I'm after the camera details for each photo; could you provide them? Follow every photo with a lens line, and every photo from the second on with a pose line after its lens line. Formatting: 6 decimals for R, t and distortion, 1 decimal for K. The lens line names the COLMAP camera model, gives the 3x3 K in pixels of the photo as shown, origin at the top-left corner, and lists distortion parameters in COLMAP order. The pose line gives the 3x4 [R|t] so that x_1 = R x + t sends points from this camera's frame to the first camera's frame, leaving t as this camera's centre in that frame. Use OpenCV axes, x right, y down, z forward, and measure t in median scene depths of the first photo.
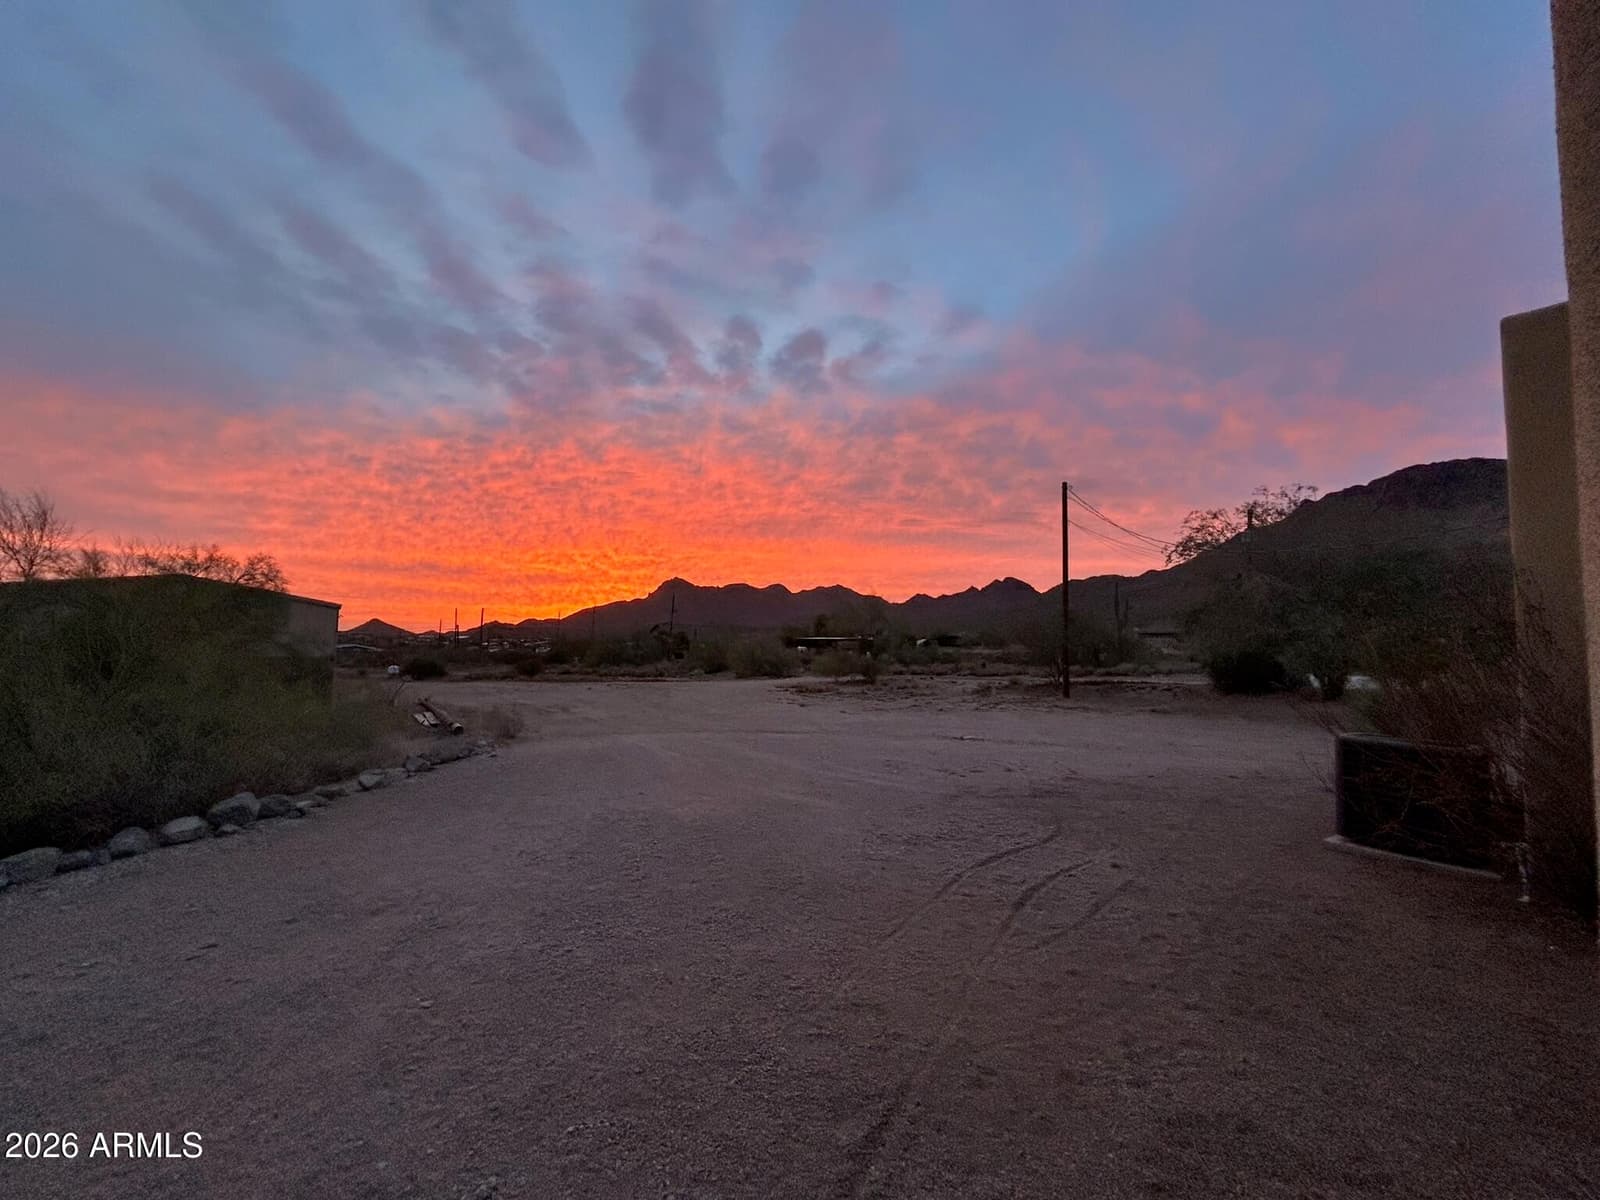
lens RADIAL K [[1089.4, 0, 800.2], [0, 1089.4, 596.6], [0, 0, 1]] dist [0.053003, 0.000161]
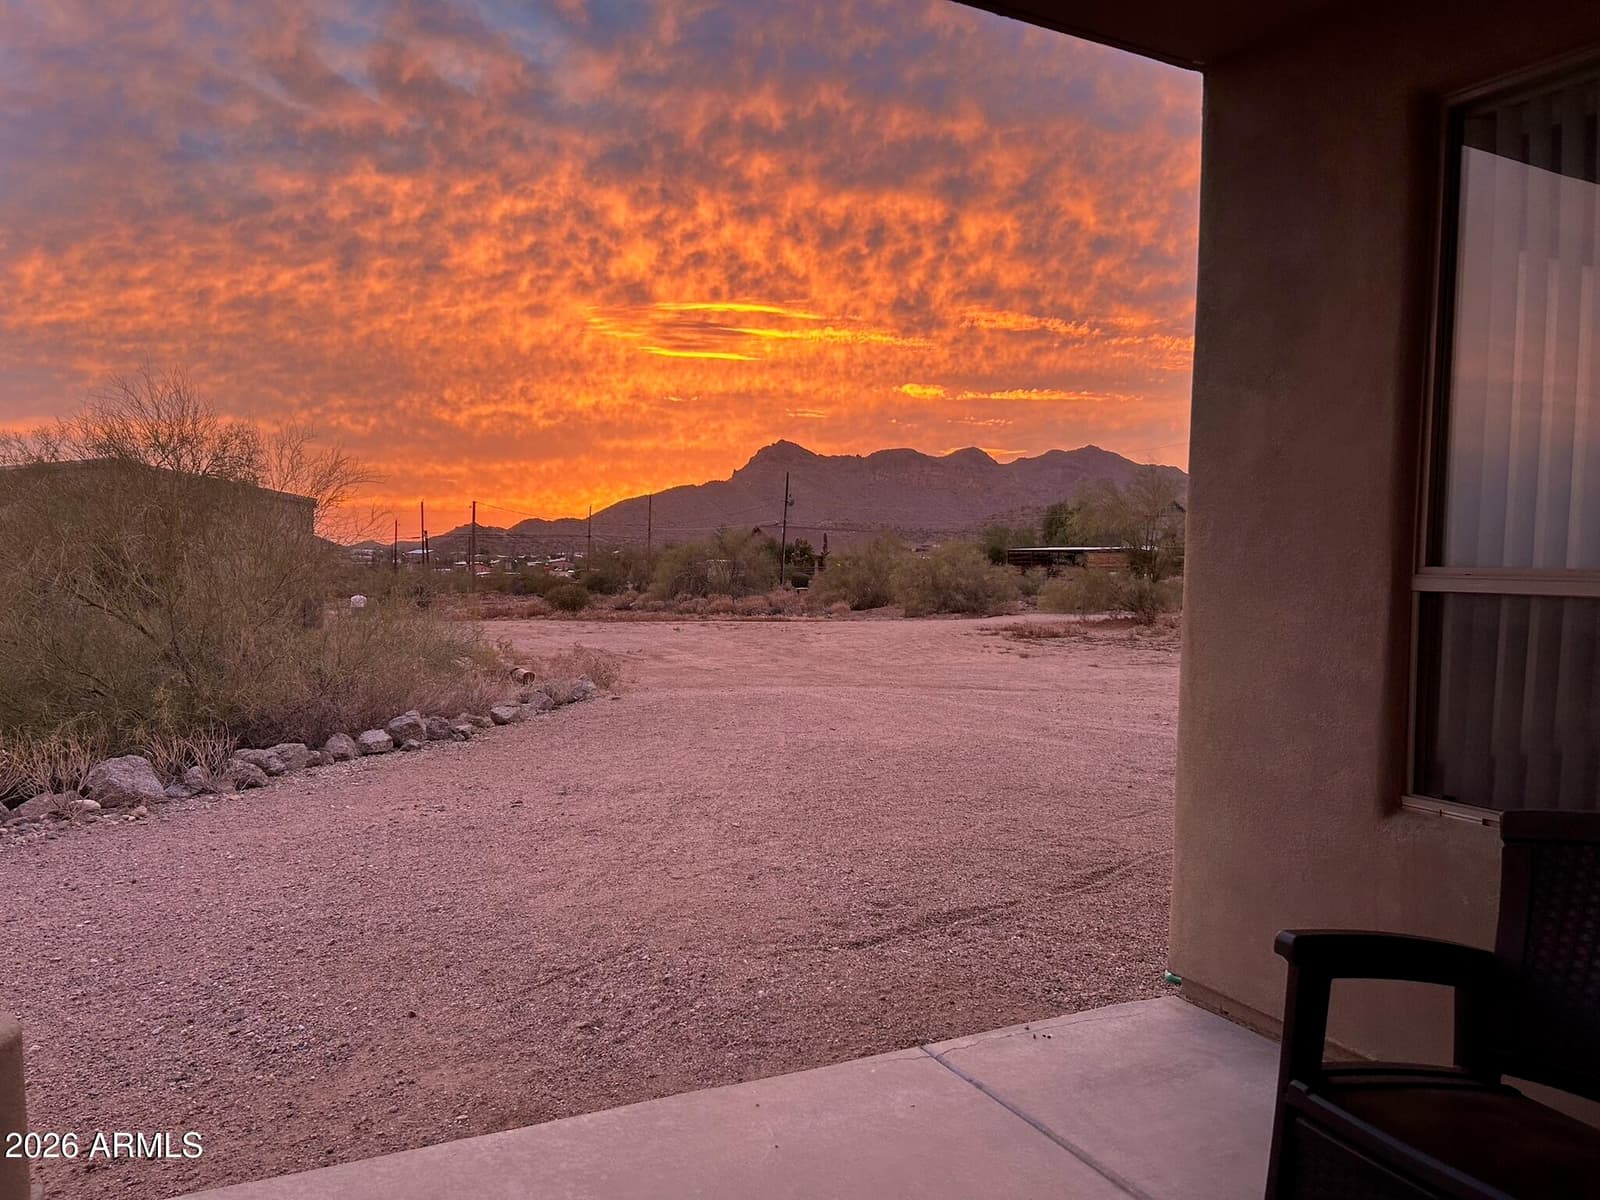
lens RADIAL K [[1089.4, 0, 795.8], [0, 1089.4, 604.8], [0, 0, 1]] dist [0.053003, 0.000161]
pose [[0.975959, 0.005210, -0.217893, 0.011025], [0.017157, 0.994776, 0.100634, 0.008684], [0.217279, -0.101953, 0.970770, 0.424717]]
